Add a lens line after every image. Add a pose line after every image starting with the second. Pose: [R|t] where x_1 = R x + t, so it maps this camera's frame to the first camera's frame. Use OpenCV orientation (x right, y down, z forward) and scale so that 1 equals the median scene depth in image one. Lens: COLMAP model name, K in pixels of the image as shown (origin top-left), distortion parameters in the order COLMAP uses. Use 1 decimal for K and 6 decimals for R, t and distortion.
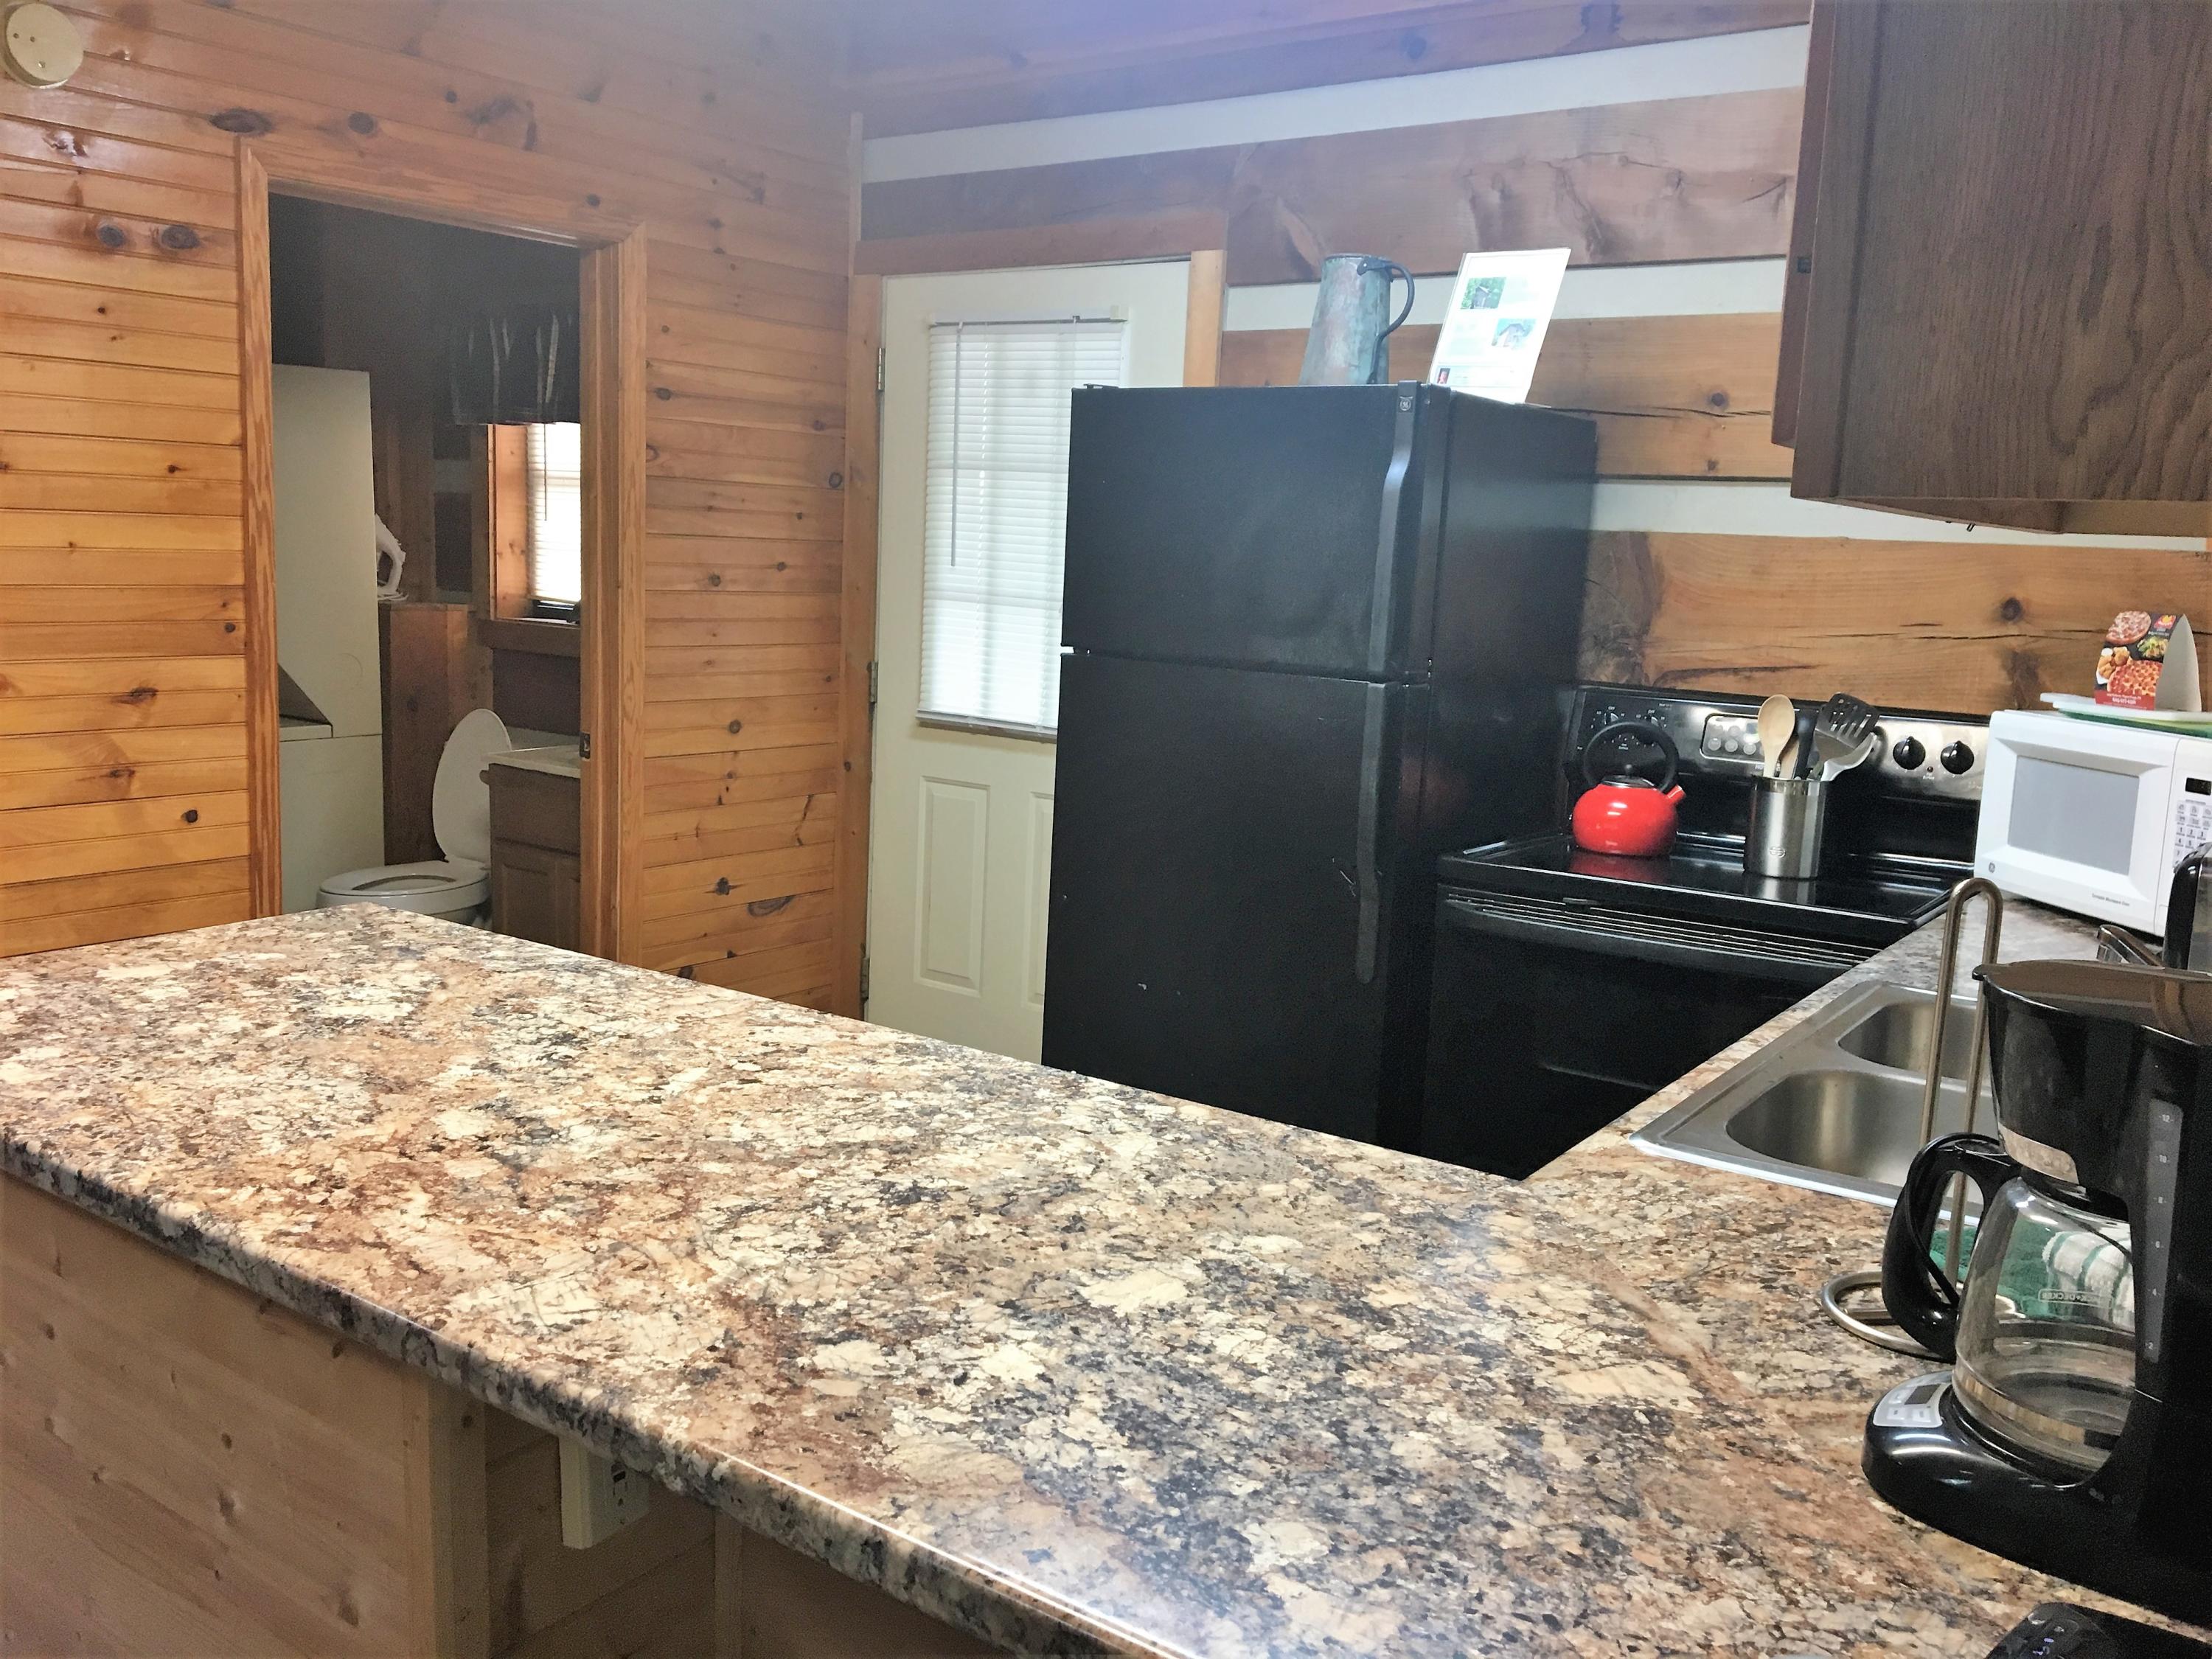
lens RADIAL K [[1846.7, 0, 1121.0], [0, 1846.7, 815.7], [0, 0, 1]] dist [0.079359, -0.124433]
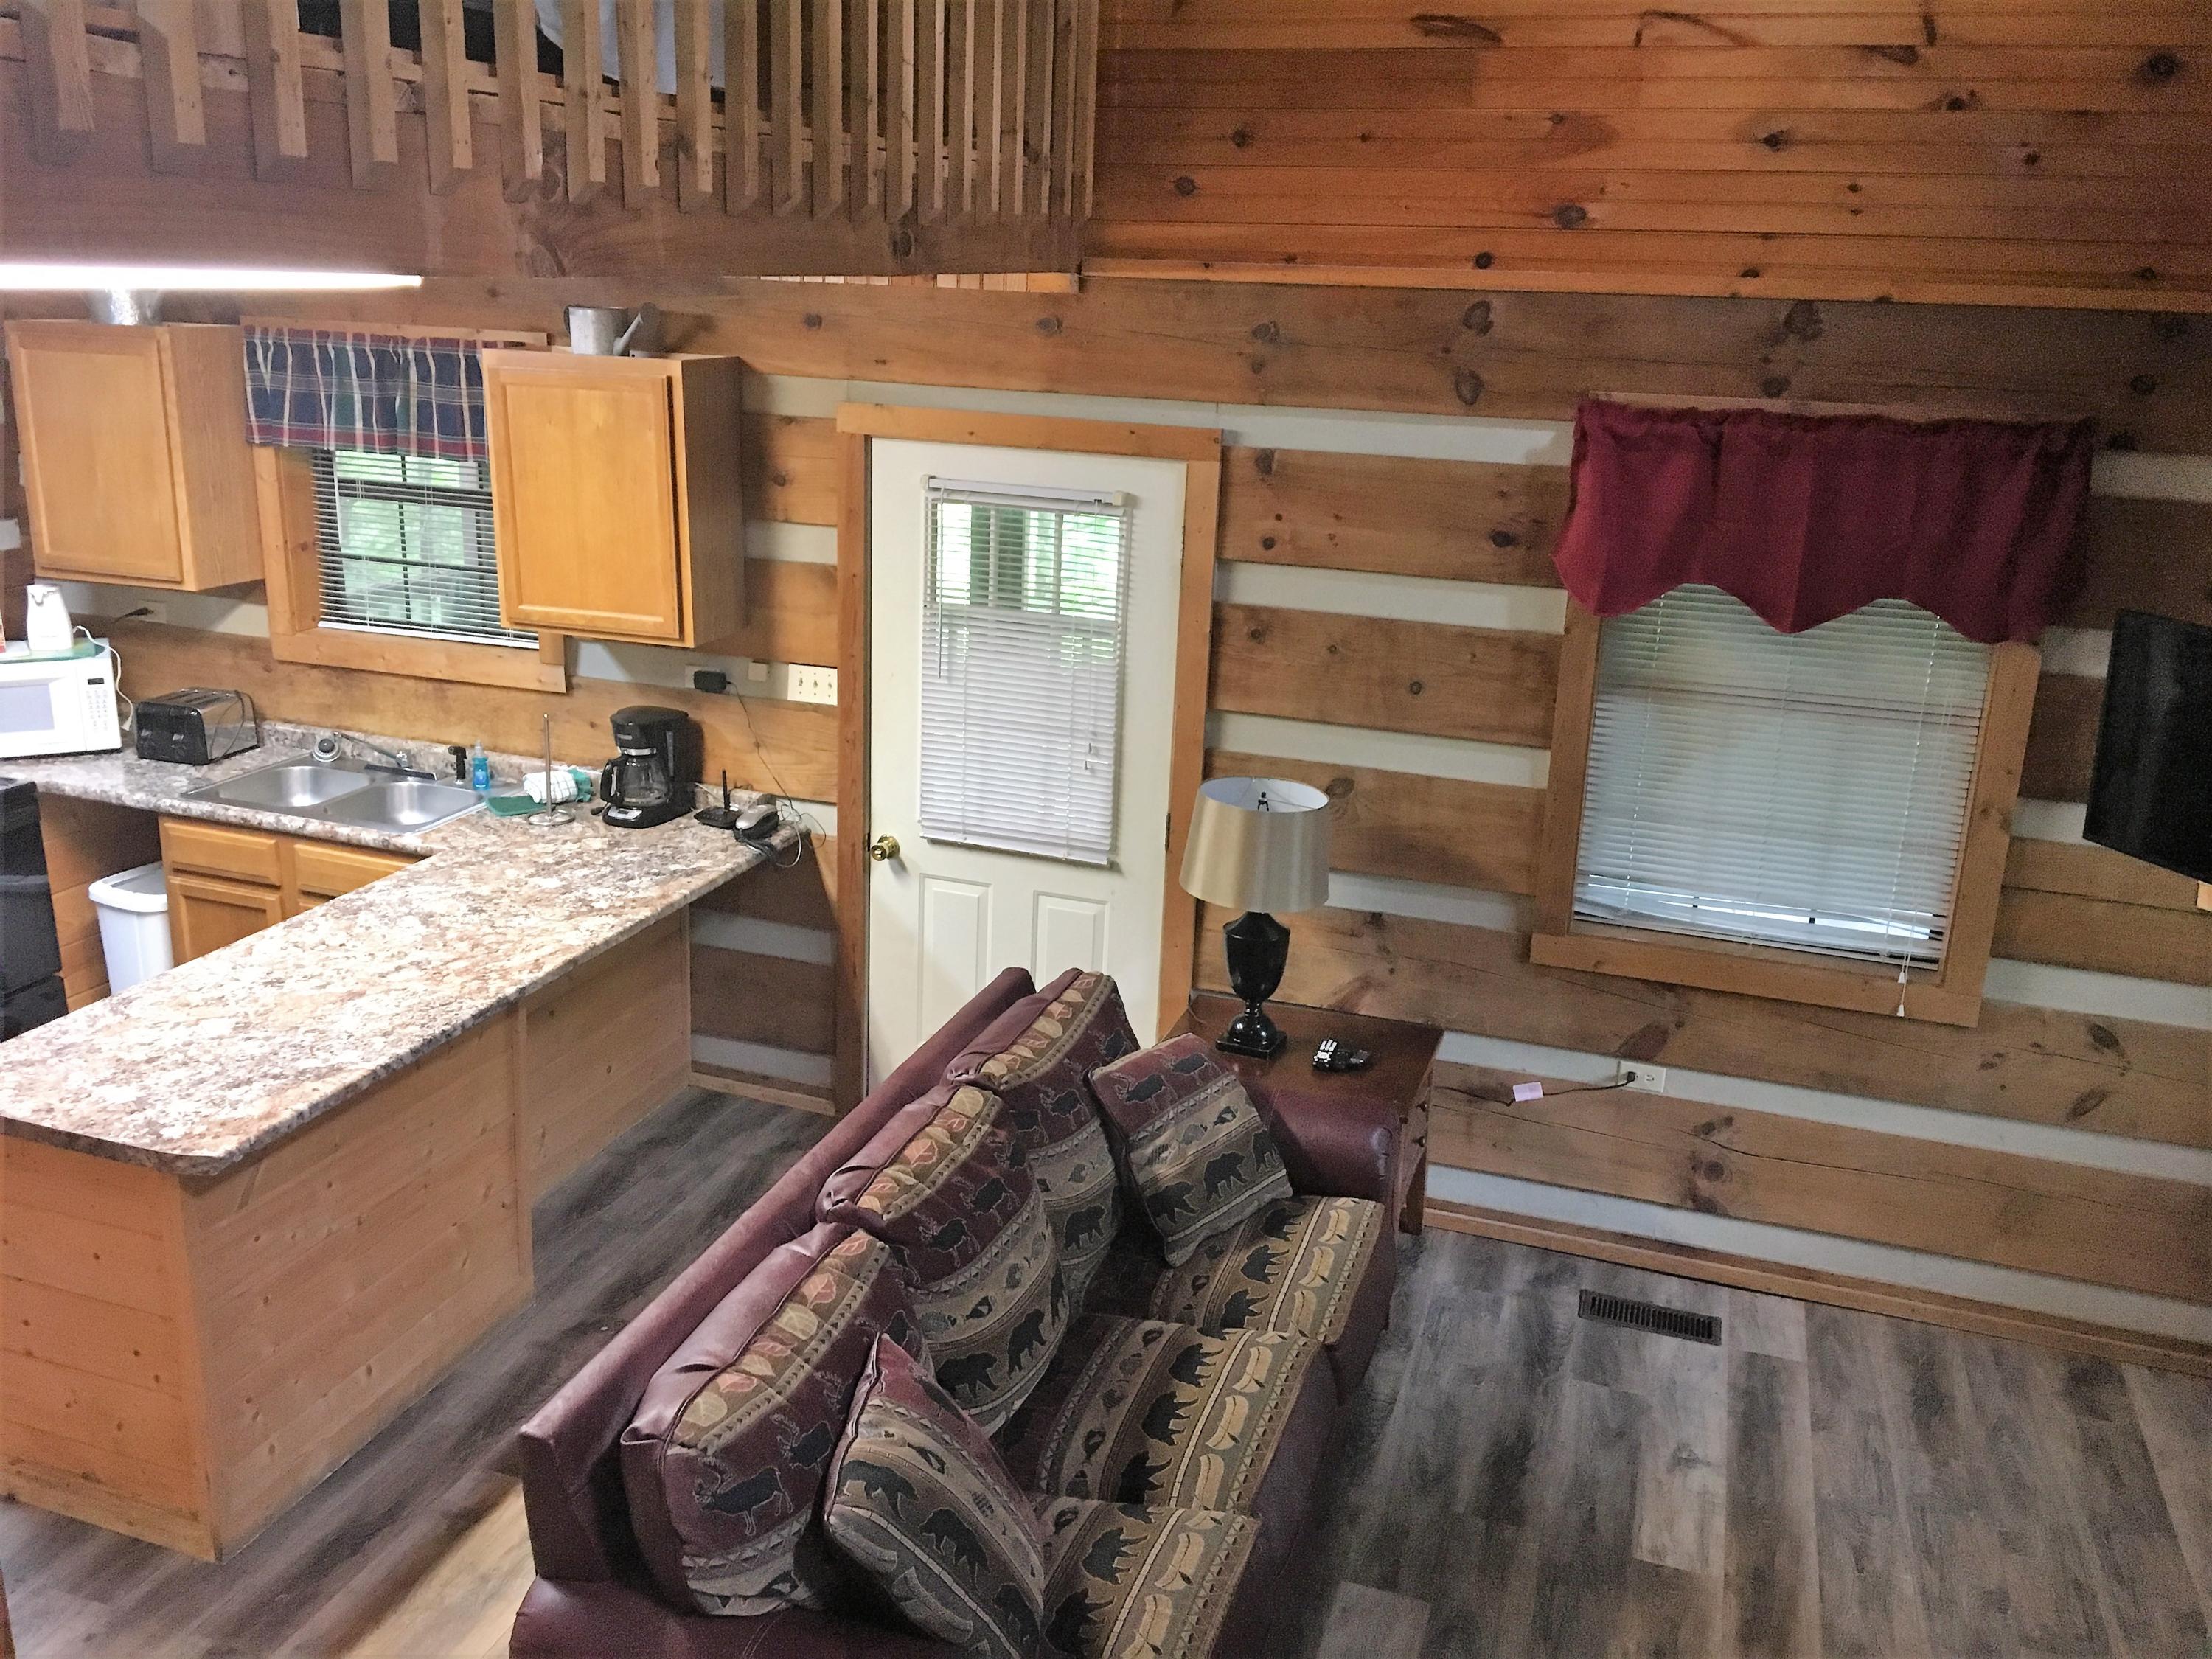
lens RADIAL K [[1846.7, 0, 1099.3], [0, 1846.7, 828.2], [0, 0, 1]] dist [0.079359, -0.124433]
pose [[-0.282989, -0.321085, 0.903782, -2.856421], [0.103225, 0.926631, 0.361524, -0.979445], [-0.953552, 0.195600, -0.229083, 0.216601]]
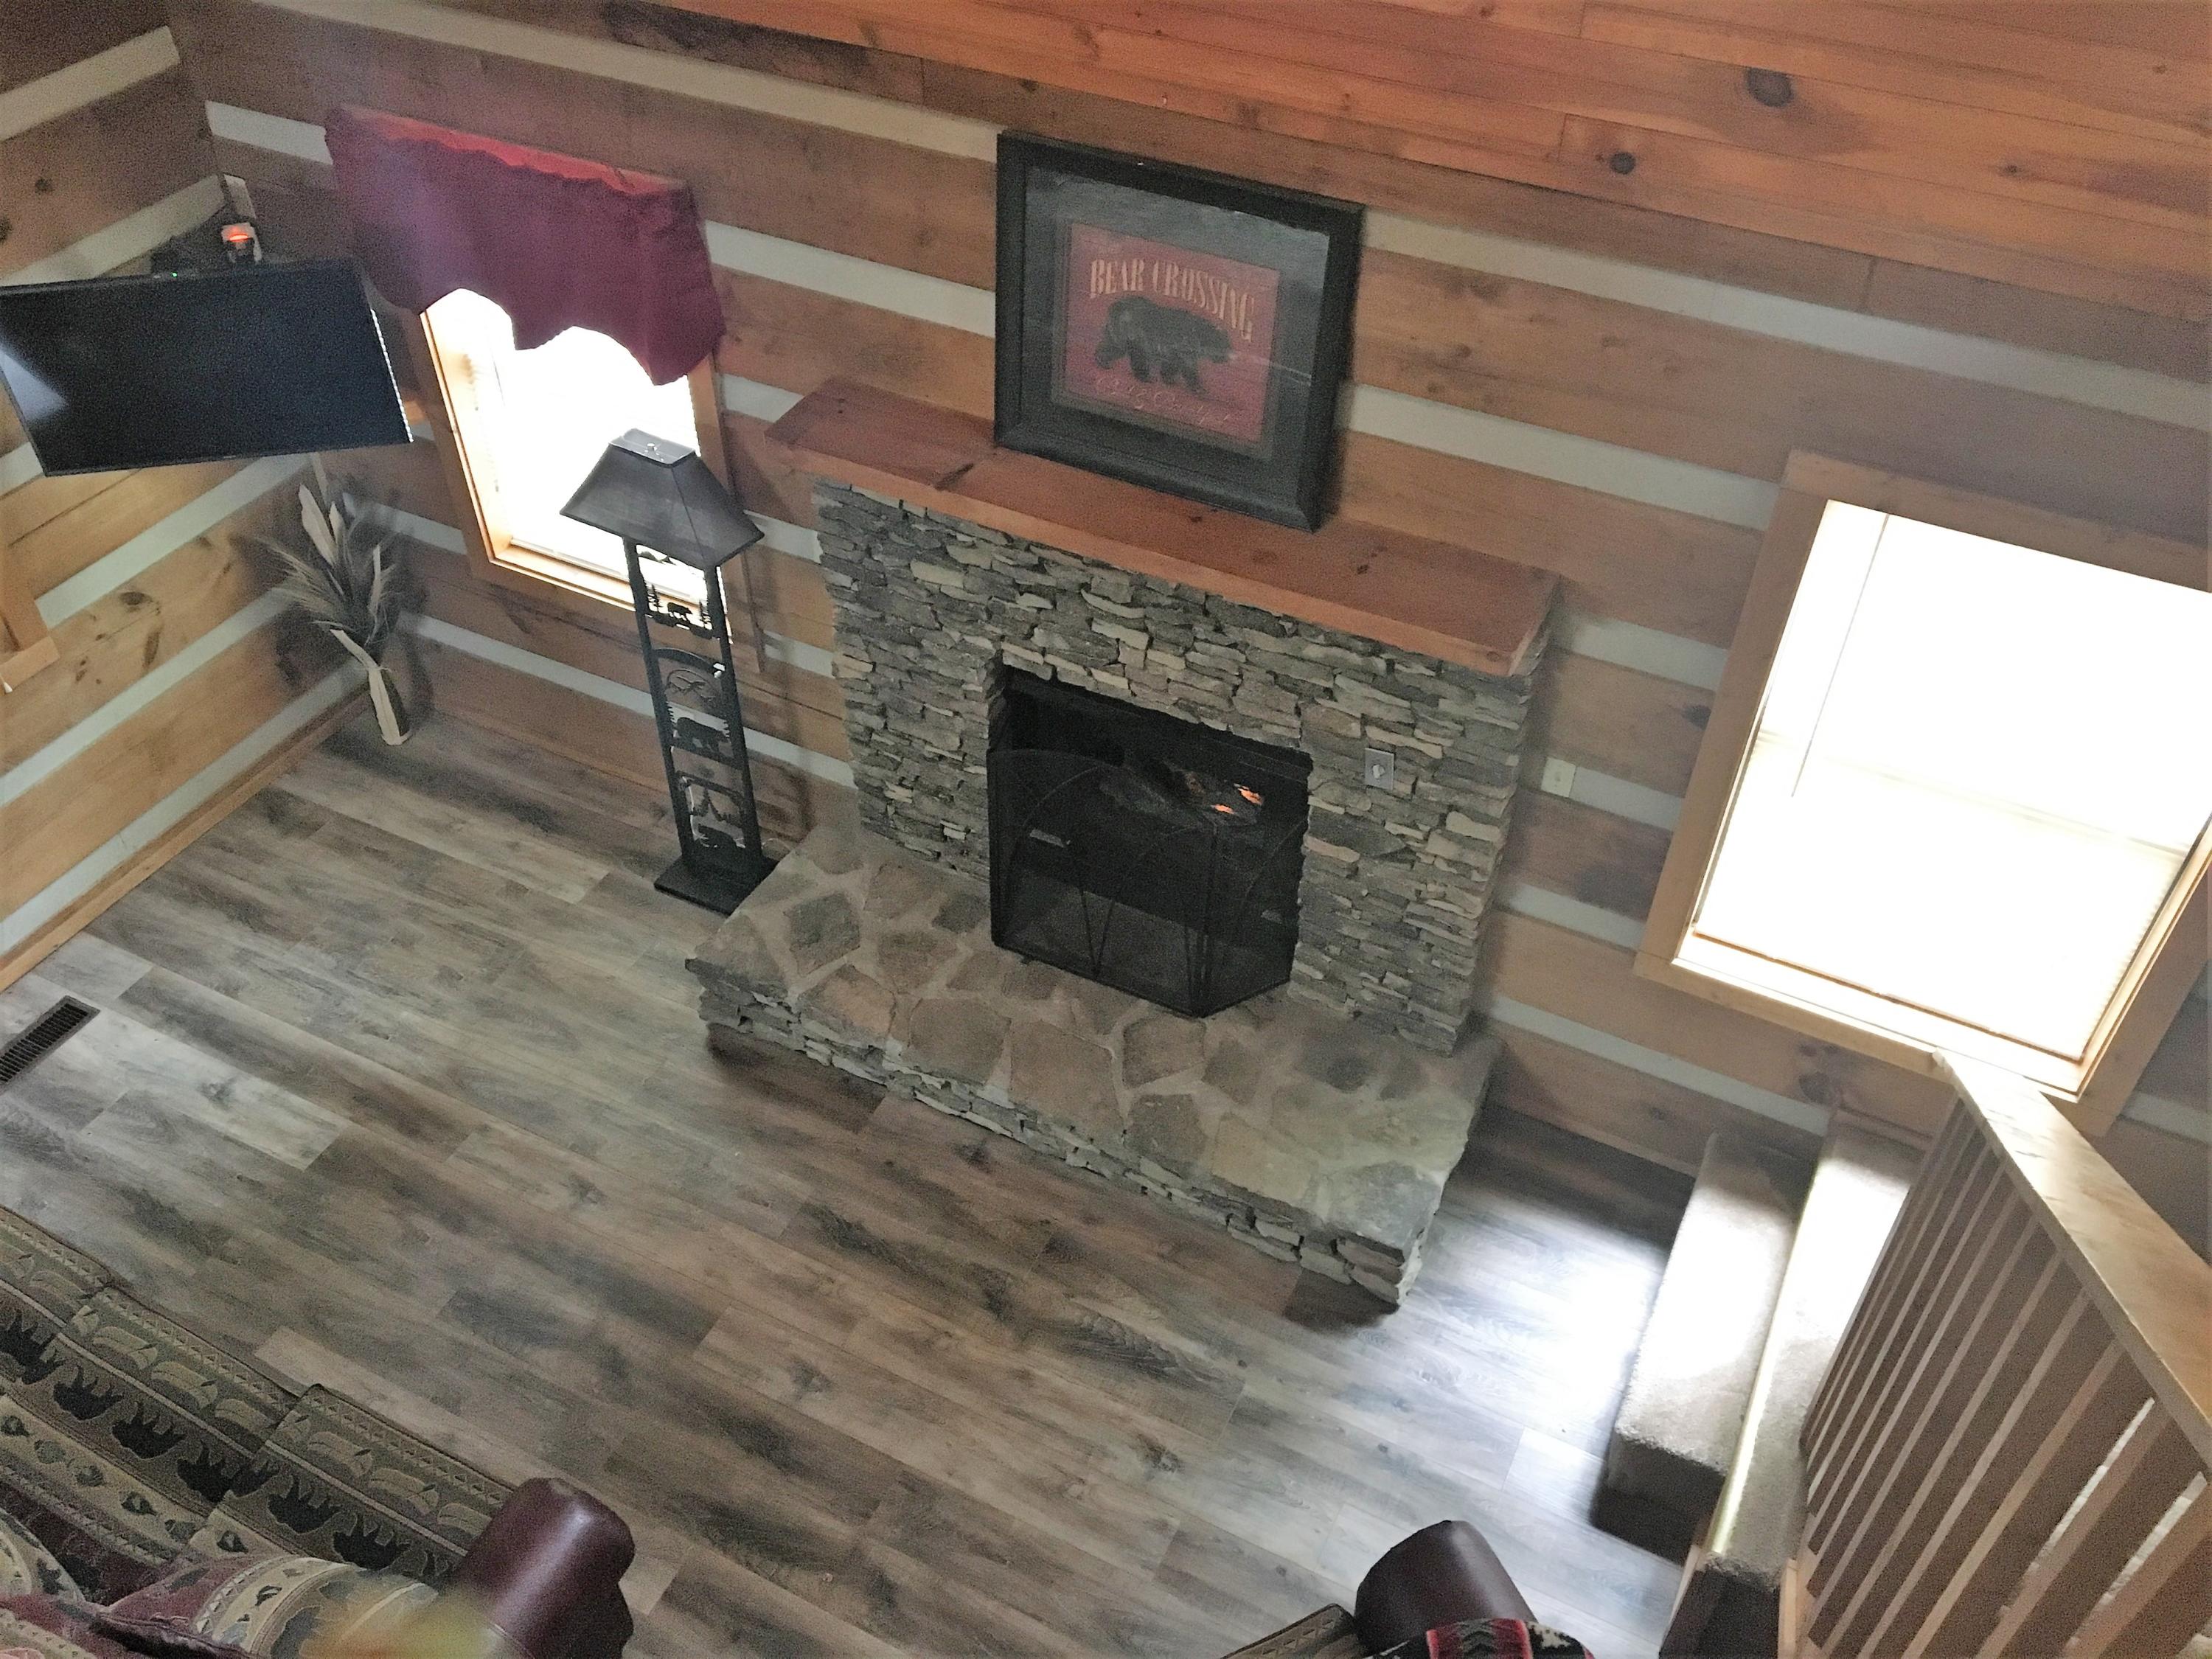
lens RADIAL K [[1846.7, 0, 1102.1], [0, 1846.7, 825.0], [0, 0, 1]] dist [0.079359, -0.124433]
pose [[-0.987860, 0.069861, -0.138753, -1.874942], [-0.064357, 0.628881, 0.774834, -2.210257], [0.141389, 0.774357, -0.616750, 0.969901]]
